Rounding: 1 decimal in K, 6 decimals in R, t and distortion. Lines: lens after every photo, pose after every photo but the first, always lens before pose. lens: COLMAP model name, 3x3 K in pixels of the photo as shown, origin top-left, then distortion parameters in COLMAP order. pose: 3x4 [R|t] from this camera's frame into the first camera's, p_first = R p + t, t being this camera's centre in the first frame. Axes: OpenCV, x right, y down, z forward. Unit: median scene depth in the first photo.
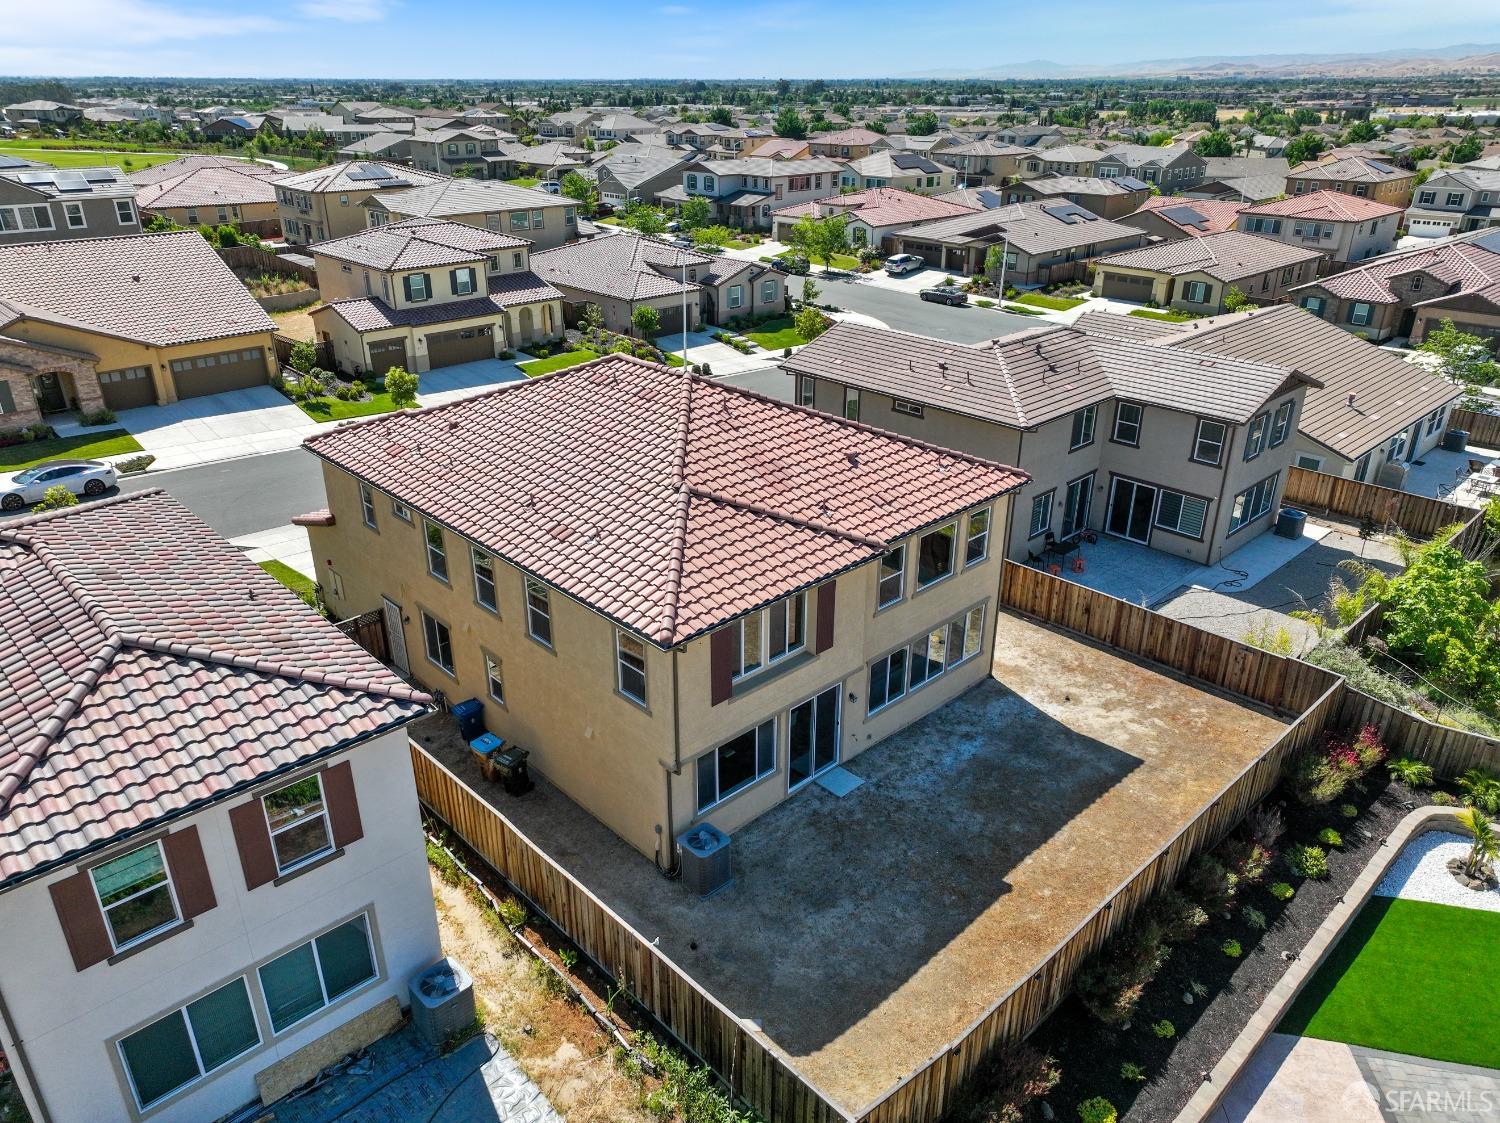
lens RADIAL K [[1055.0, 0, 752.9], [0, 1055.0, 559.5], [0, 0, 1]] dist [0.001632, 0.014089]
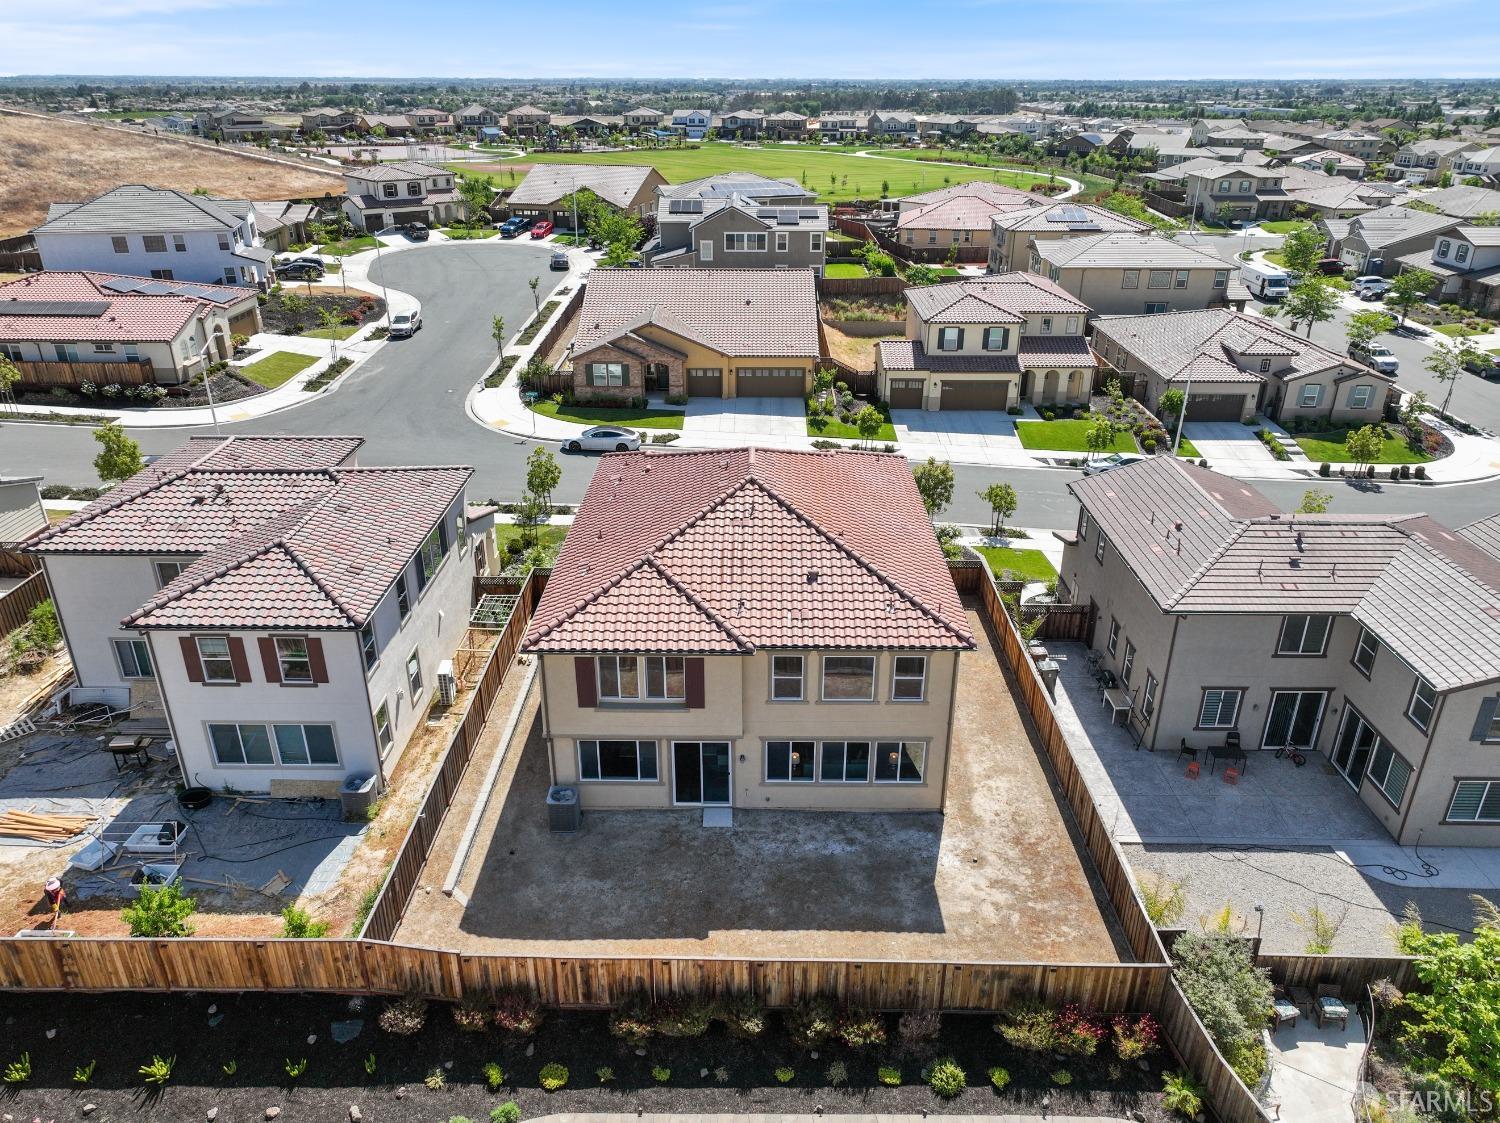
lens RADIAL K [[1055.0, 0, 752.9], [0, 1055.0, 559.5], [0, 0, 1]] dist [0.001632, 0.014089]
pose [[0.718019, 0.290826, -0.632352, 0.416337], [-0.291505, 0.950654, 0.106220, -0.115396], [0.632039, 0.108066, 0.767364, 0.015340]]
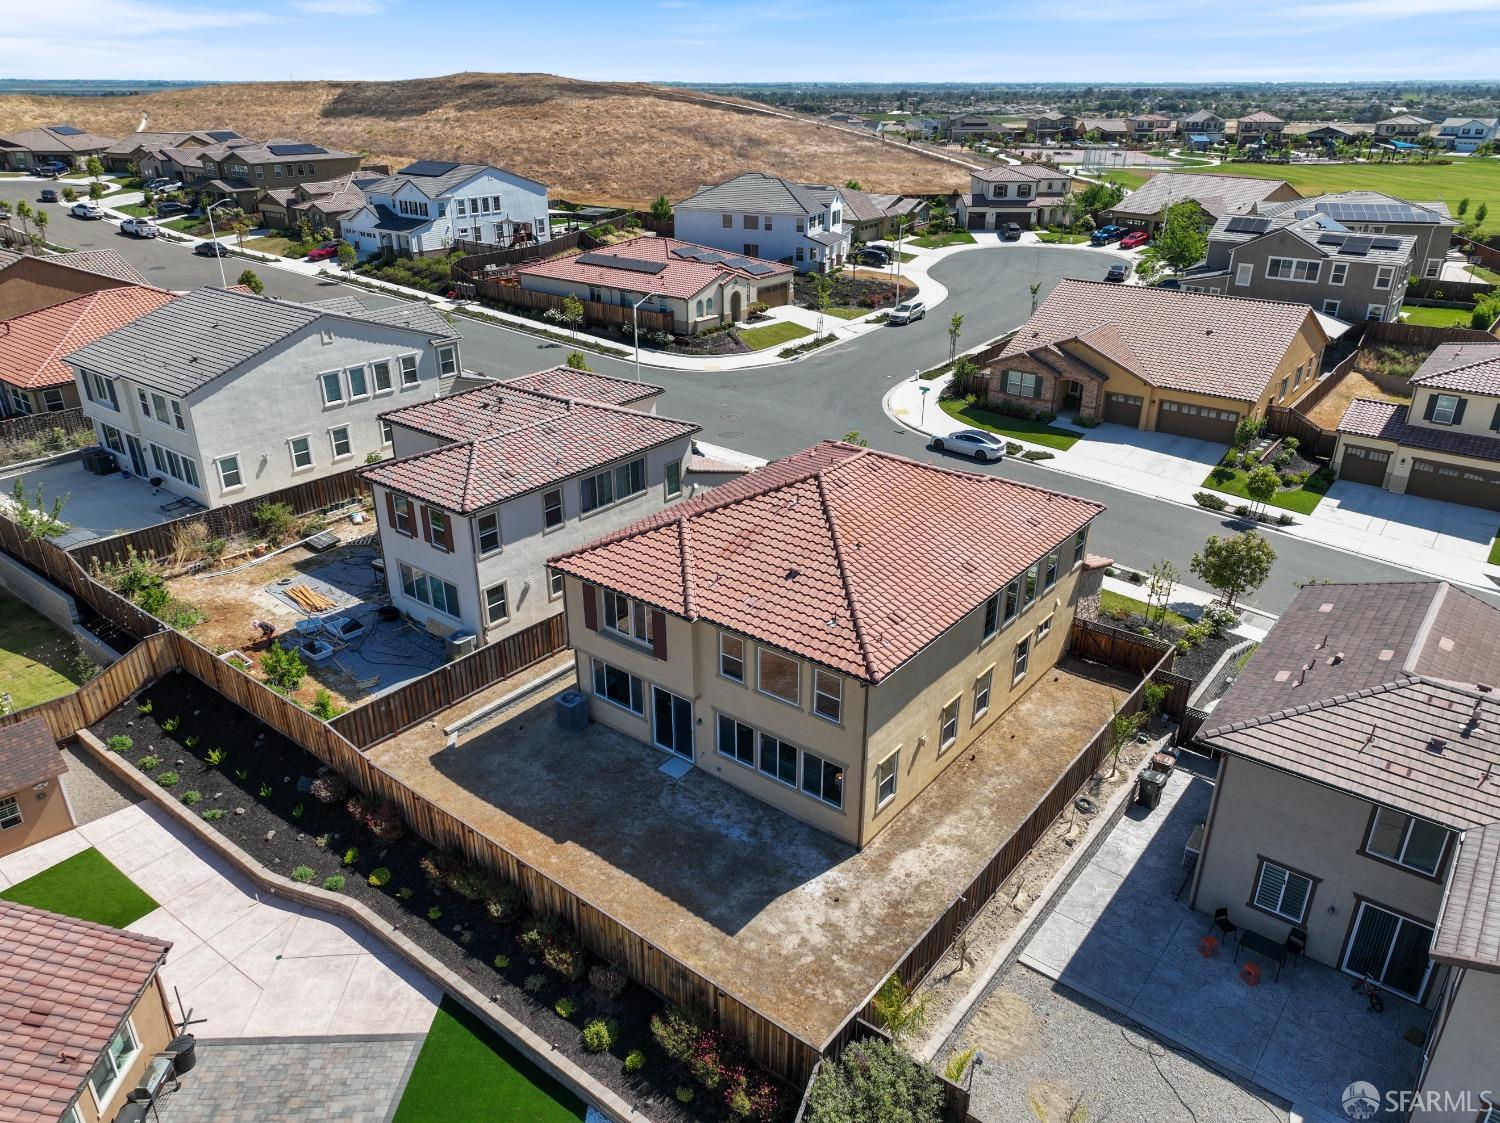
lens RADIAL K [[1055.0, 0, 752.9], [0, 1055.0, 559.5], [0, 0, 1]] dist [0.001632, 0.014089]
pose [[0.140923, 0.409623, -0.901305, 0.615749], [-0.413521, 0.851525, 0.322344, -0.252039], [0.899523, 0.327282, 0.289387, 0.310209]]
